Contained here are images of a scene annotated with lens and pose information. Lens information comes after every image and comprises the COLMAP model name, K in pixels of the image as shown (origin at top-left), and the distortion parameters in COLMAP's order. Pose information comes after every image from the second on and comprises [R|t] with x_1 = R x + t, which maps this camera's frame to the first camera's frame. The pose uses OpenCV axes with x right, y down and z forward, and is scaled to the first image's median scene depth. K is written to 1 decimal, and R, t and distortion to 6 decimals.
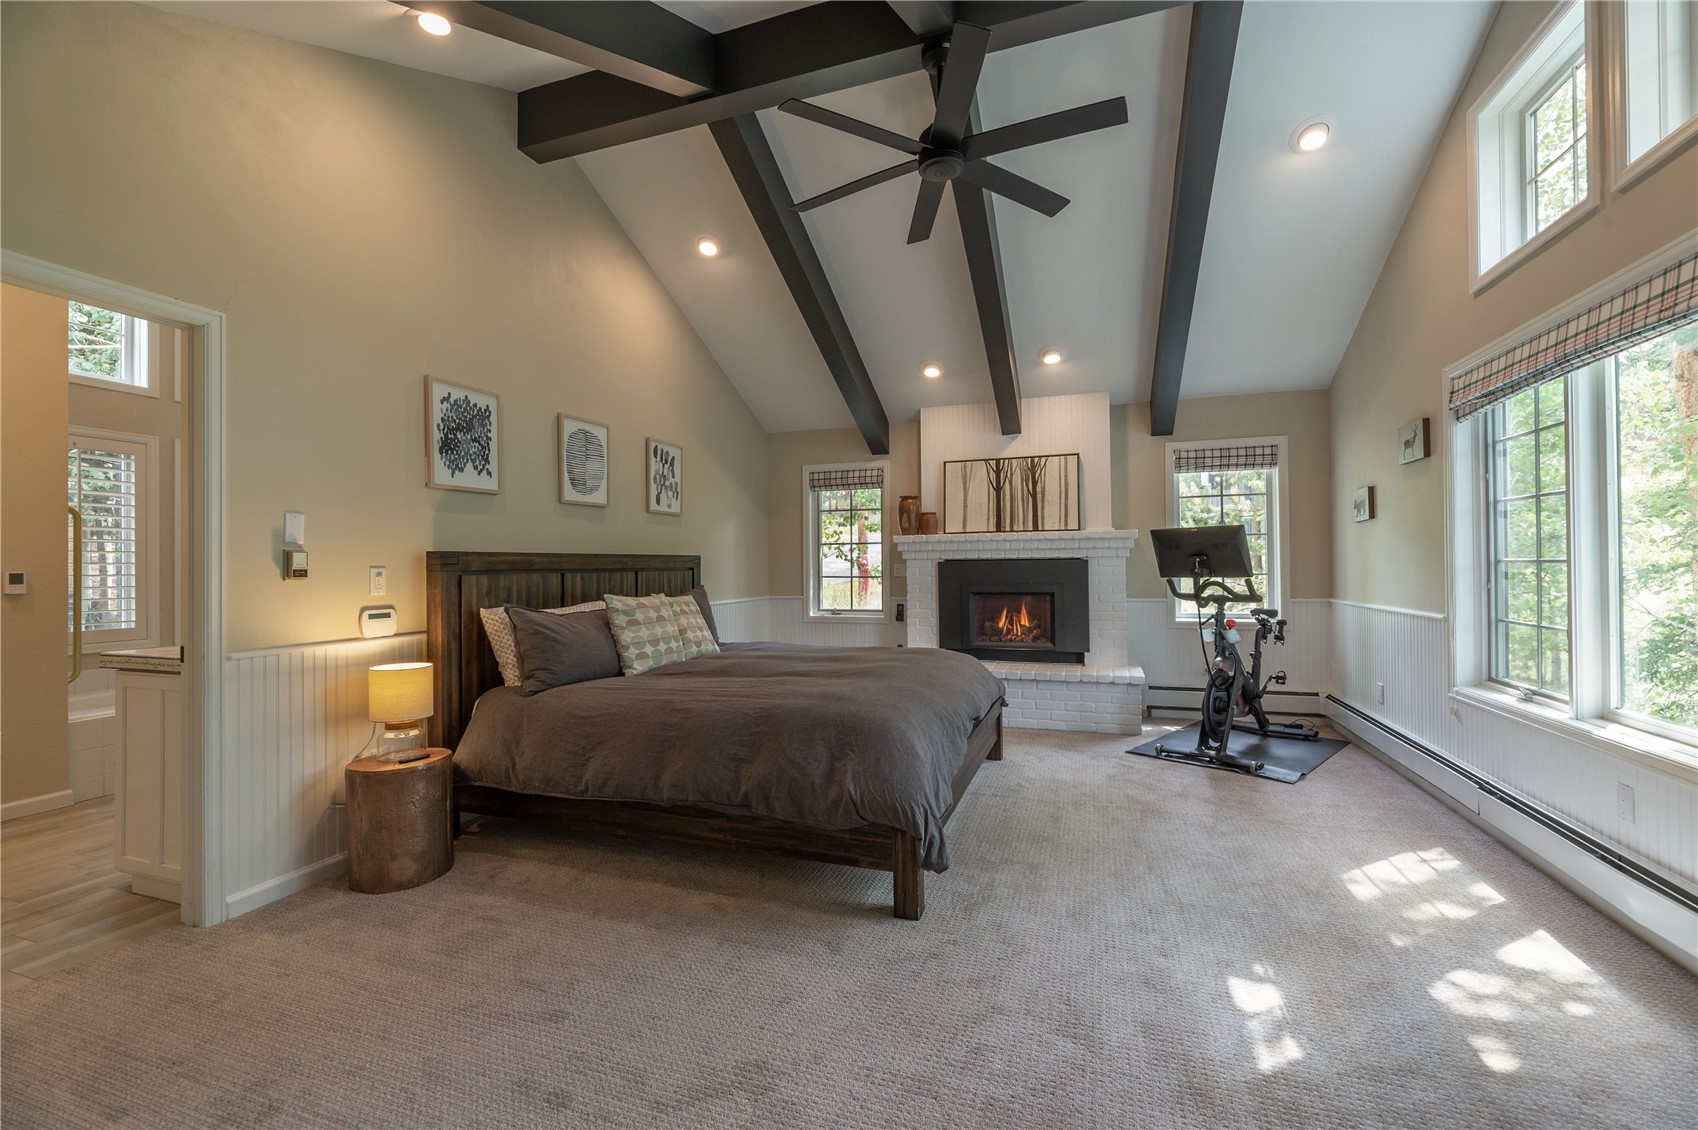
lens RADIAL K [[686.5, 0, 849.0], [0, 686.5, 565.0], [0, 0, 1]] dist [0.000794, 0.000134]
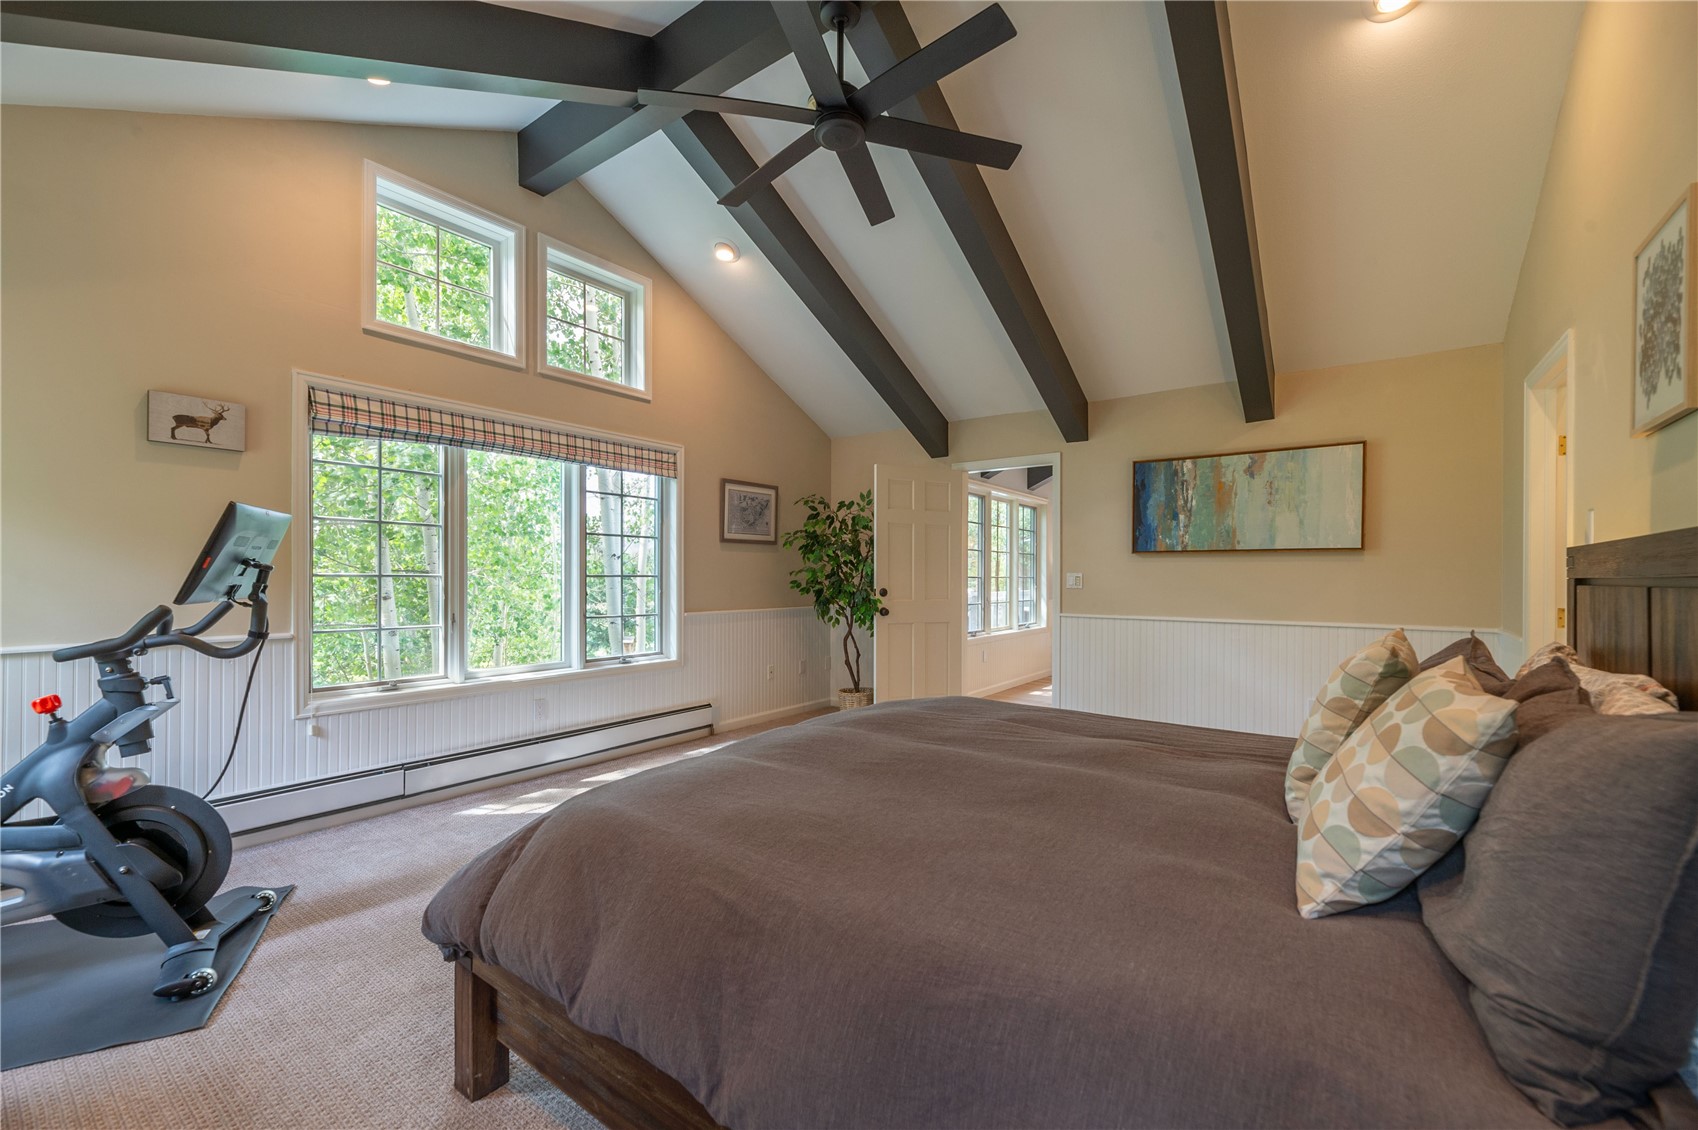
lens RADIAL K [[686.5, 0, 849.0], [0, 686.5, 565.0], [0, 0, 1]] dist [0.000794, 0.000134]
pose [[0.959024, 0.008624, -0.283193, 0.354677], [-0.010583, 0.999929, -0.005390, -0.013246], [0.283126, 0.008167, 0.959048, 0.140906]]
